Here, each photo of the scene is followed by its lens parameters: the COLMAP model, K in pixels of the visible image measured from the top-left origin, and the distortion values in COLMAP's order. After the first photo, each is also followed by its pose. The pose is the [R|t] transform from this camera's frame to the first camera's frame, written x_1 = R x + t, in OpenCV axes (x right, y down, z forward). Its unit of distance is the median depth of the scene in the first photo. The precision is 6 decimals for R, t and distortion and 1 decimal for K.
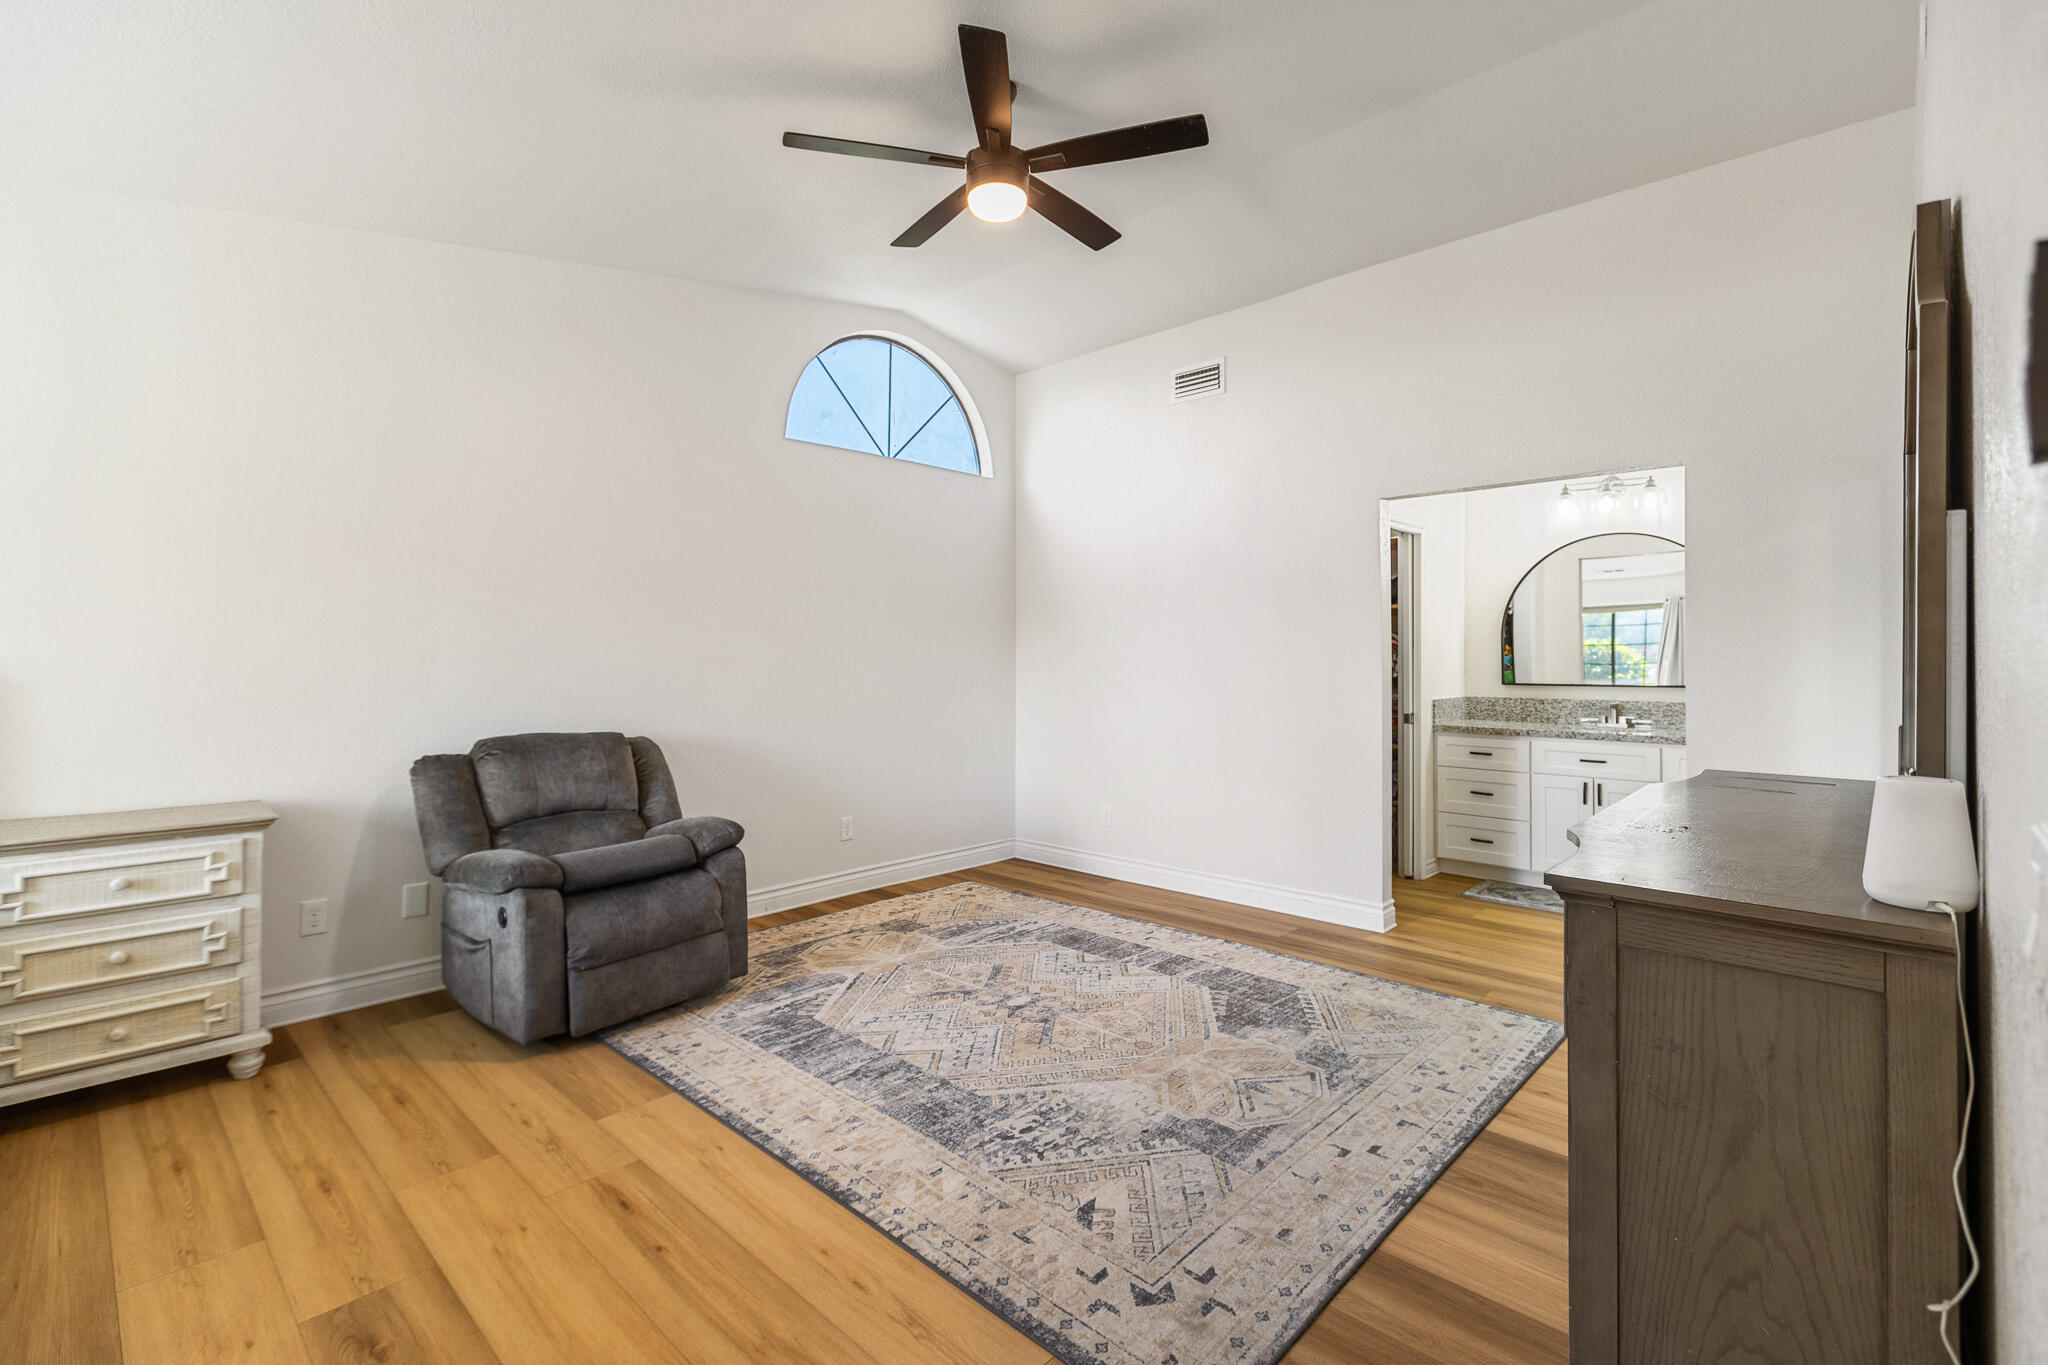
lens RADIAL K [[916.2, 0, 1030.4], [0, 916.2, 658.2], [0, 0, 1]] dist [0.001774, 0.000508]
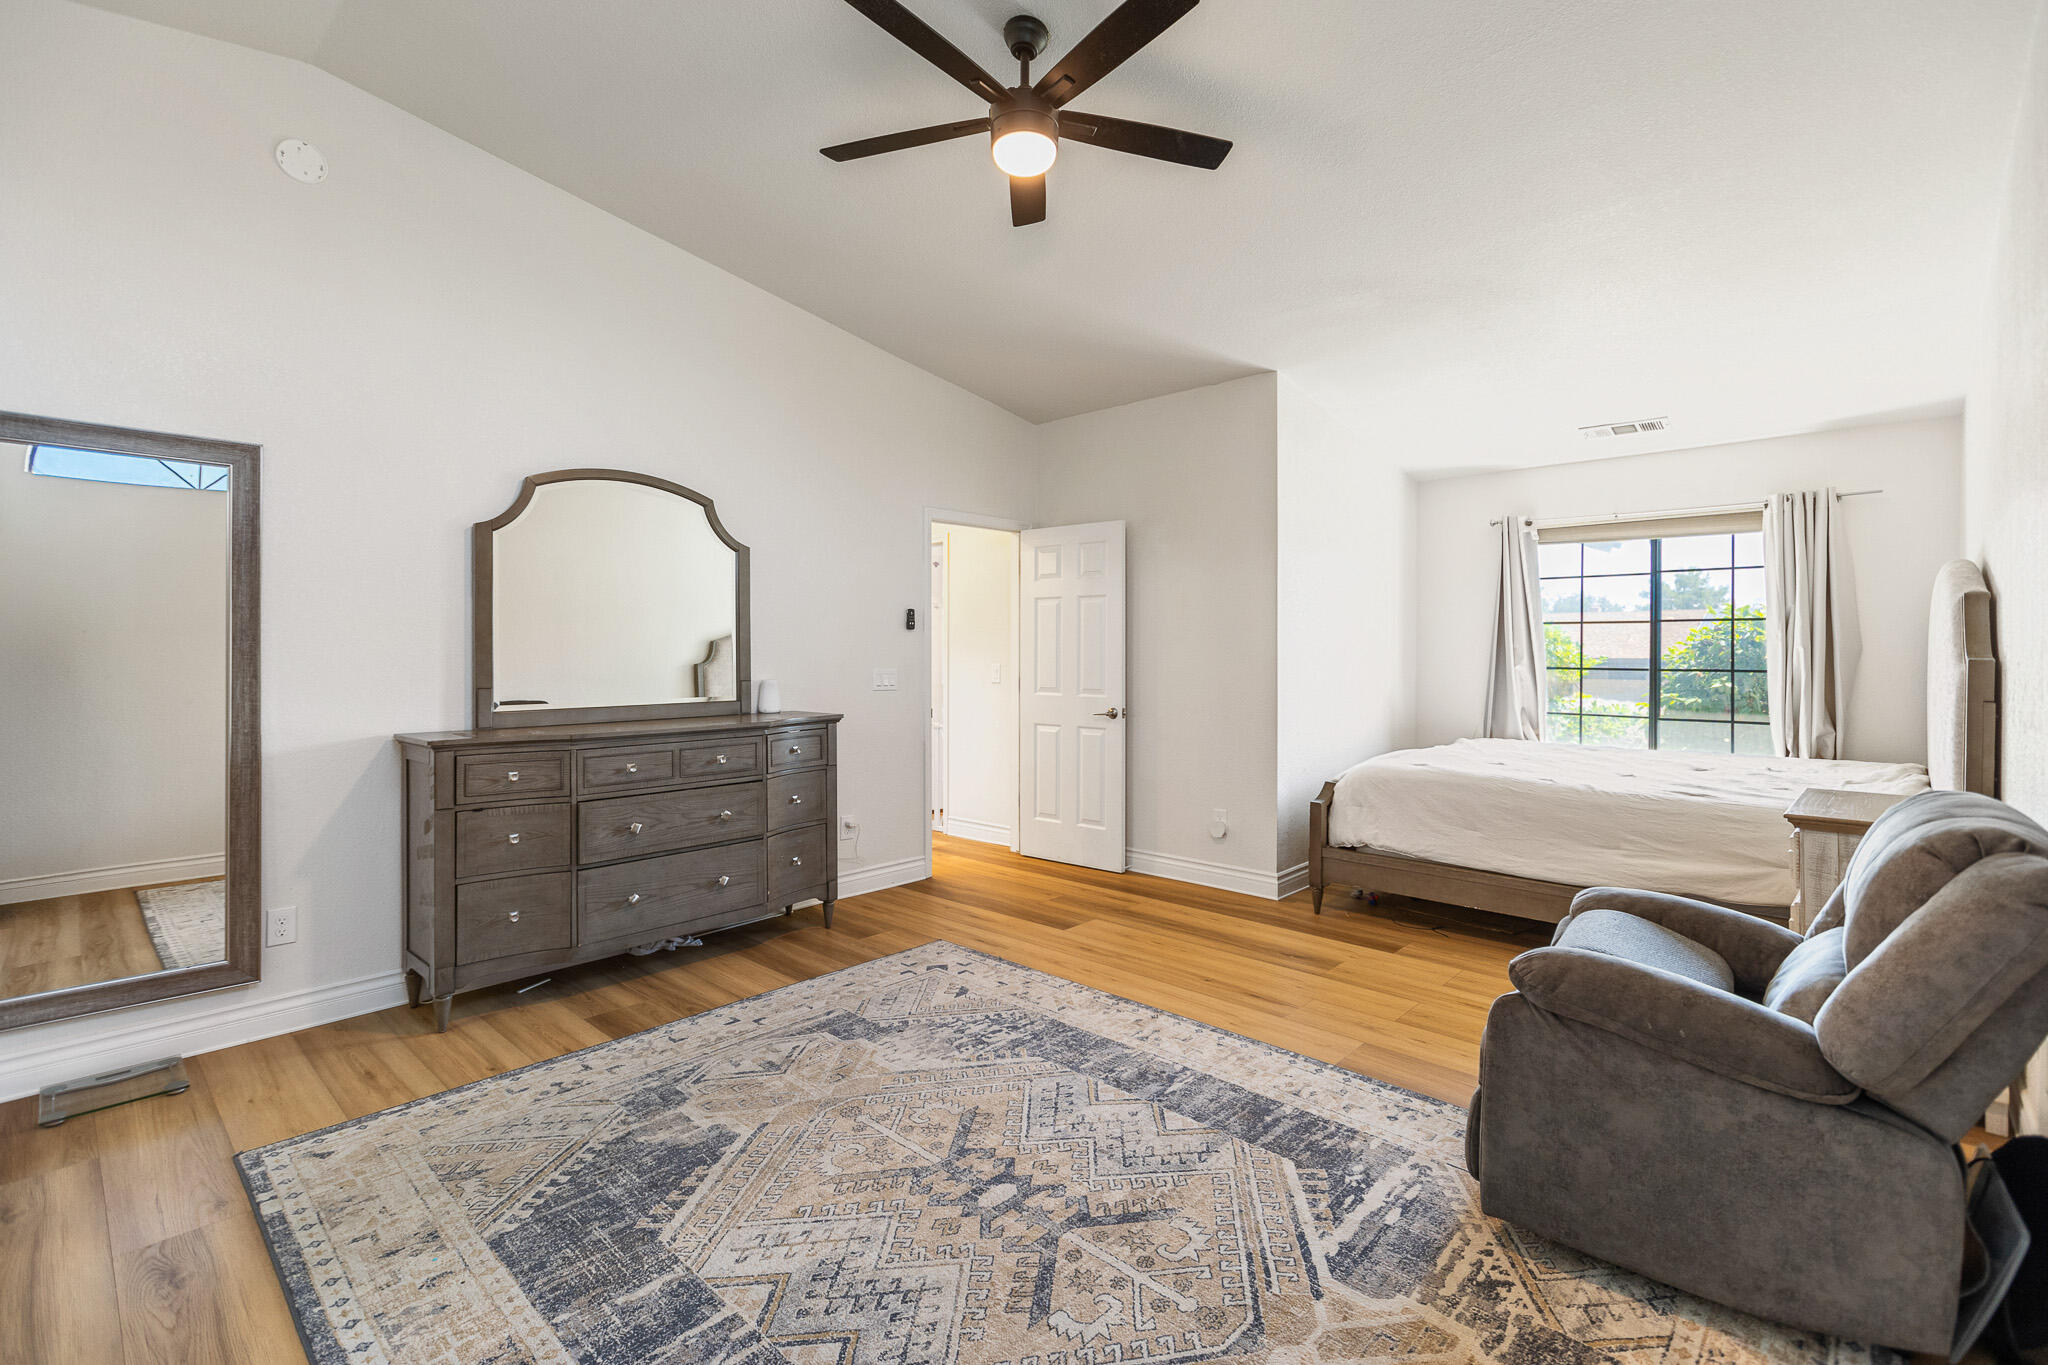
lens RADIAL K [[916.2, 0, 1030.4], [0, 916.2, 658.2], [0, 0, 1]] dist [0.001774, 0.000508]
pose [[-0.999985, 0.000096, -0.005526, -0.035562], [0.000047, 0.999960, 0.008899, 0.001948], [0.005527, 0.008898, -0.999945, 1.845490]]
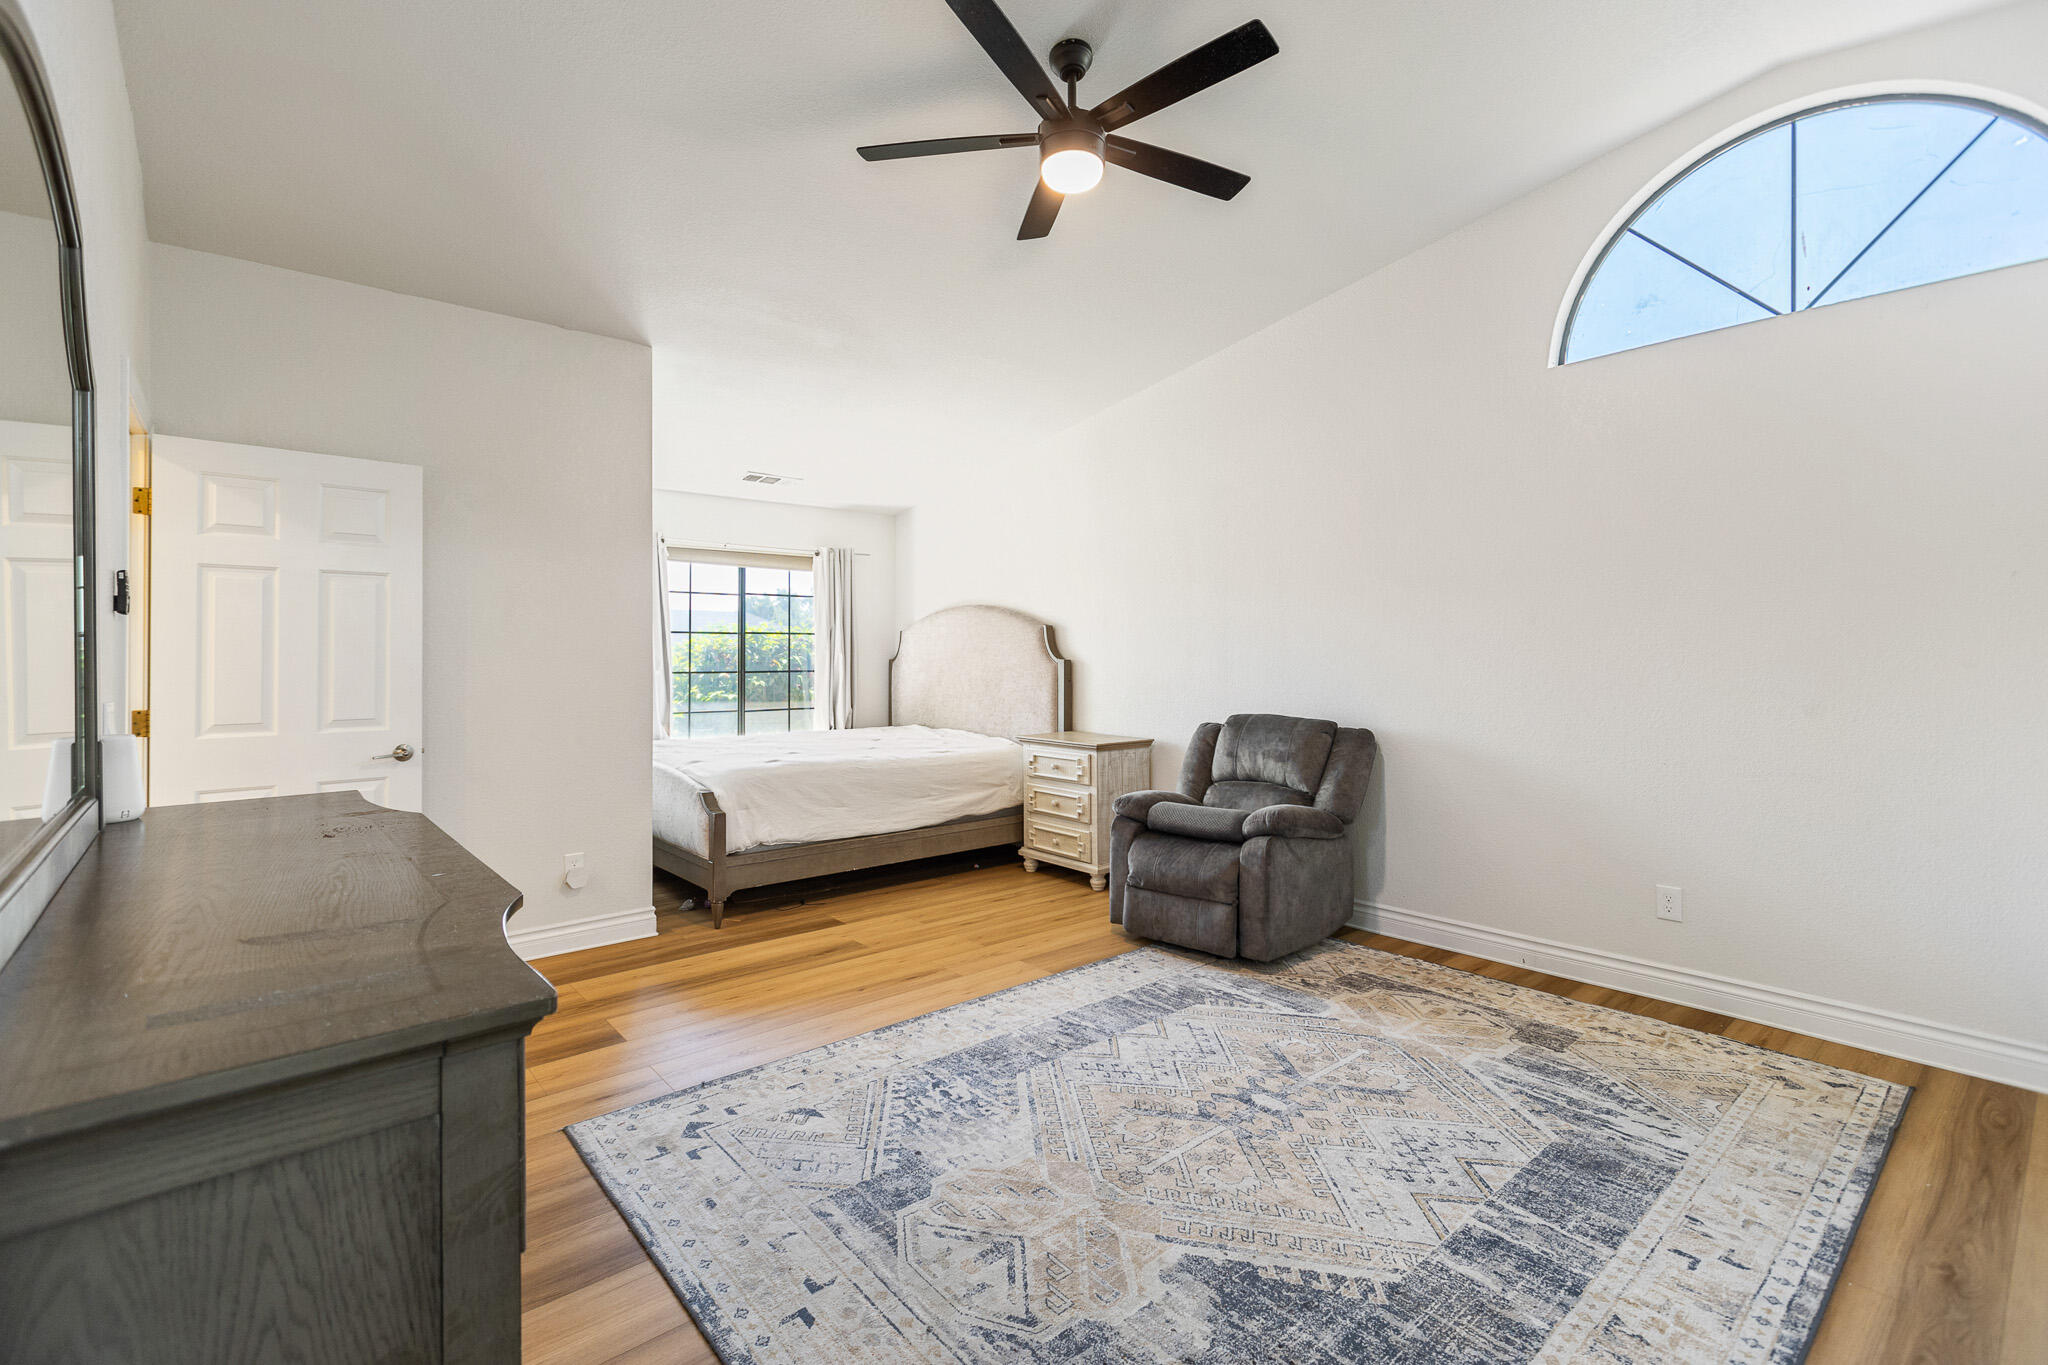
lens RADIAL K [[916.2, 0, 1030.4], [0, 916.2, 658.2], [0, 0, 1]] dist [0.001774, 0.000508]
pose [[-0.106647, 0.003905, -0.994289, 0.869620], [0.003925, 0.999986, 0.003506, 0.002015], [0.994289, -0.003529, -0.106661, 1.006976]]
